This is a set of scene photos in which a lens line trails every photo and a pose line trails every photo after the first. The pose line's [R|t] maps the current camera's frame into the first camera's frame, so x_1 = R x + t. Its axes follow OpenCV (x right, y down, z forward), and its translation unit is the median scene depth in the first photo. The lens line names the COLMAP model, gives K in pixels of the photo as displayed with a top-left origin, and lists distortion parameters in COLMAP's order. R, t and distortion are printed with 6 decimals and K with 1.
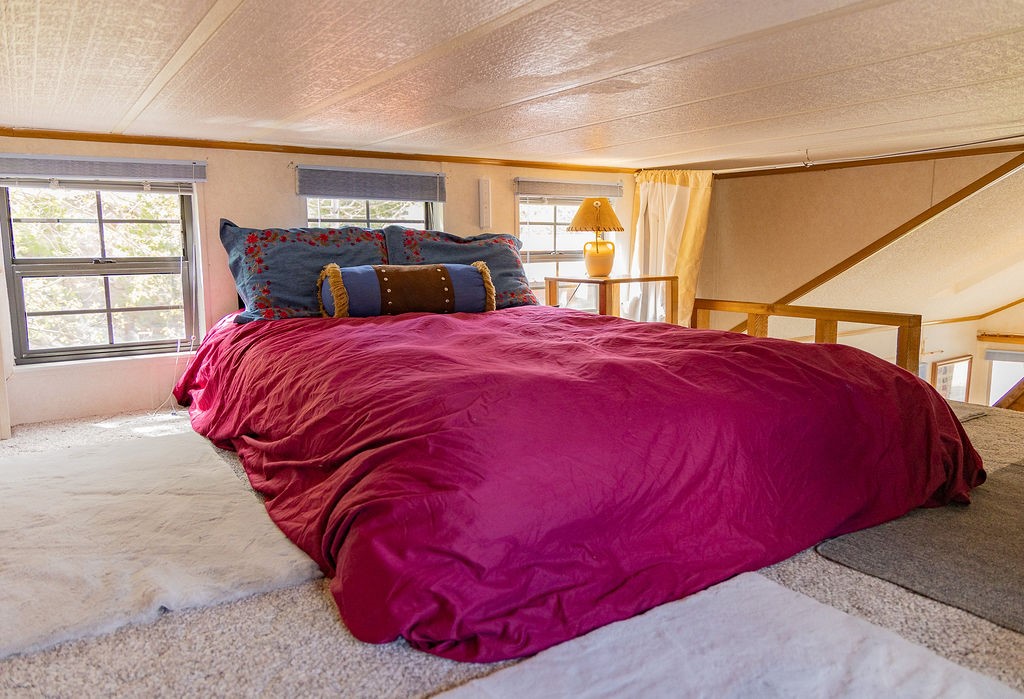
lens RADIAL K [[726.6, 0, 512.0], [0, 726.6, 349.5], [0, 0, 1]] dist [-0.002616, -0.000998]
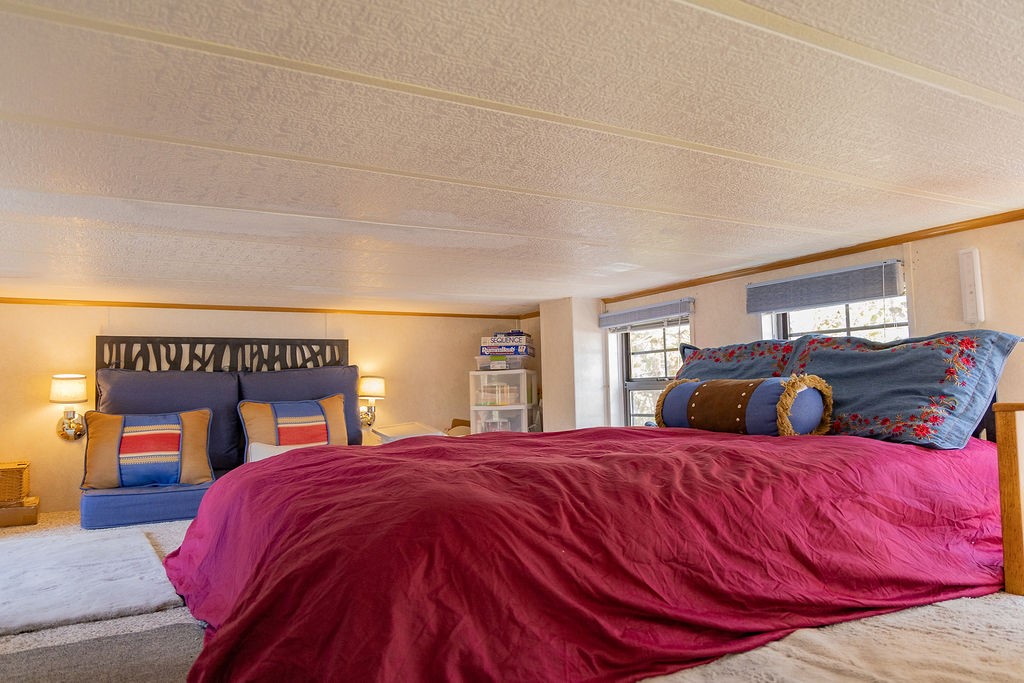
lens RADIAL K [[714.2, 0, 512.3], [0, 714.2, 342.8], [0, 0, 1]] dist [-0.000638, 0.002583]
pose [[-0.059560, -0.063239, -0.996220, 0.722390], [-0.119521, 0.991263, -0.055779, -0.072787], [0.991043, 0.115747, -0.066598, 0.724018]]
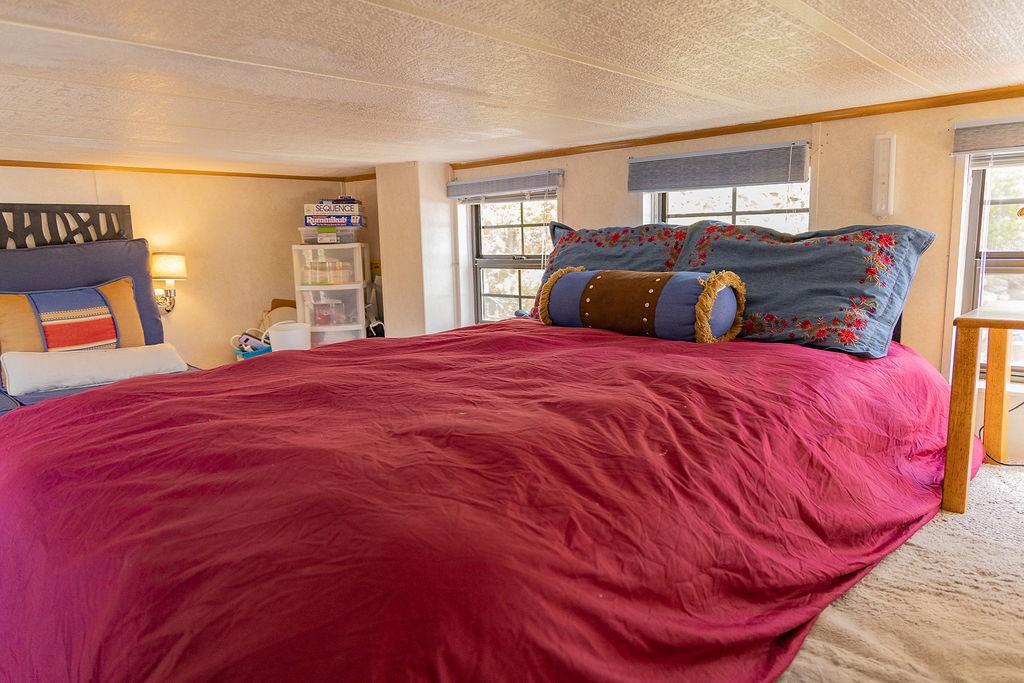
lens RADIAL K [[686.2, 0, 514.5], [0, 686.2, 343.9], [0, 0, 1]] dist [0.005817, -0.002632]
pose [[0.242111, 0.147403, -0.958986, 0.542808], [-0.117770, 0.985549, 0.121753, -0.106404], [0.963075, 0.083462, 0.255972, 0.631173]]
